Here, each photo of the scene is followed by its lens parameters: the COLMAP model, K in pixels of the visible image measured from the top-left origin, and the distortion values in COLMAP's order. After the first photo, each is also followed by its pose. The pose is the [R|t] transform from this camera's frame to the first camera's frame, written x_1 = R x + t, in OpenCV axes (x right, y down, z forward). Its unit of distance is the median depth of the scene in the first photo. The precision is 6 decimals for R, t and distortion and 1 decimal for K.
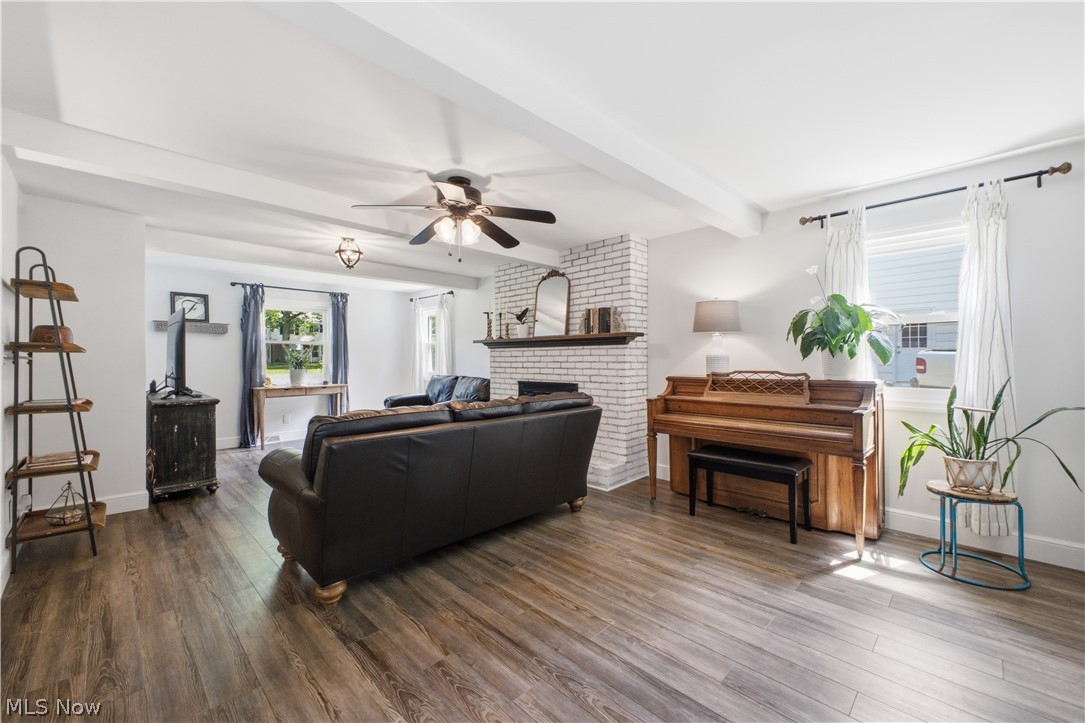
lens RADIAL K [[426.9, 0, 540.6], [0, 426.9, 362.7], [0, 0, 1]] dist [-0.003373, -0.000528]
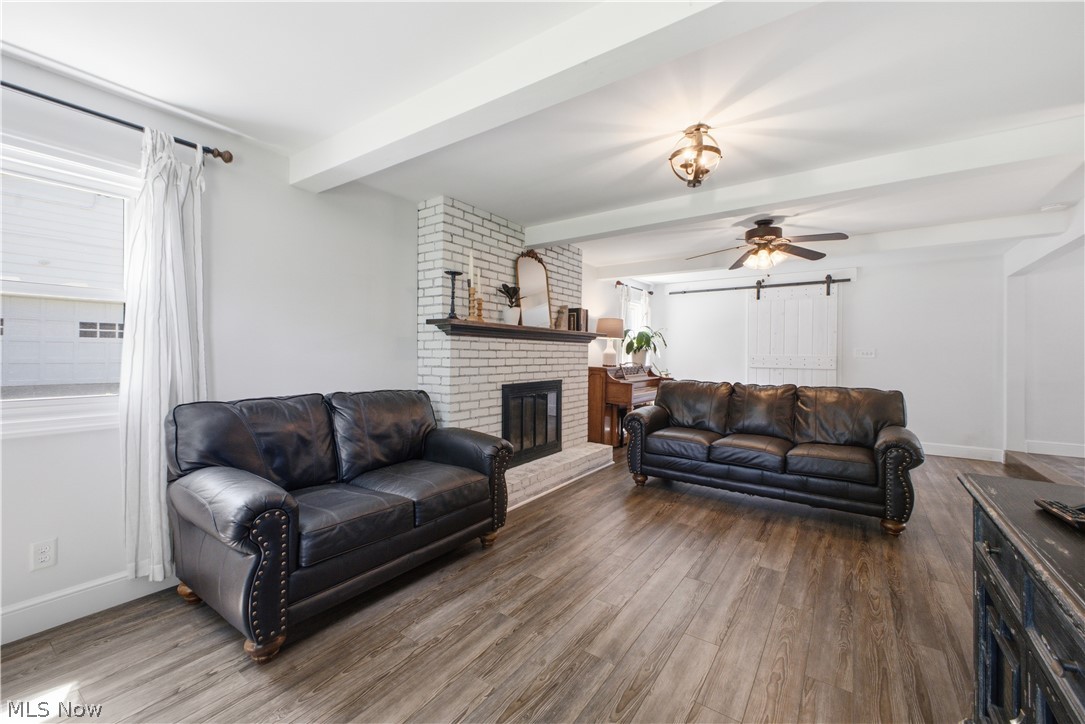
lens RADIAL K [[426.9, 0, 552.8], [0, 426.9, 358.2], [0, 0, 1]] dist [-0.003373, -0.000528]
pose [[-0.189364, -0.002197, 0.981904, -0.768043], [0.007683, 0.999964, 0.003719, -0.003580], [-0.981877, 0.008248, -0.189341, 1.055932]]
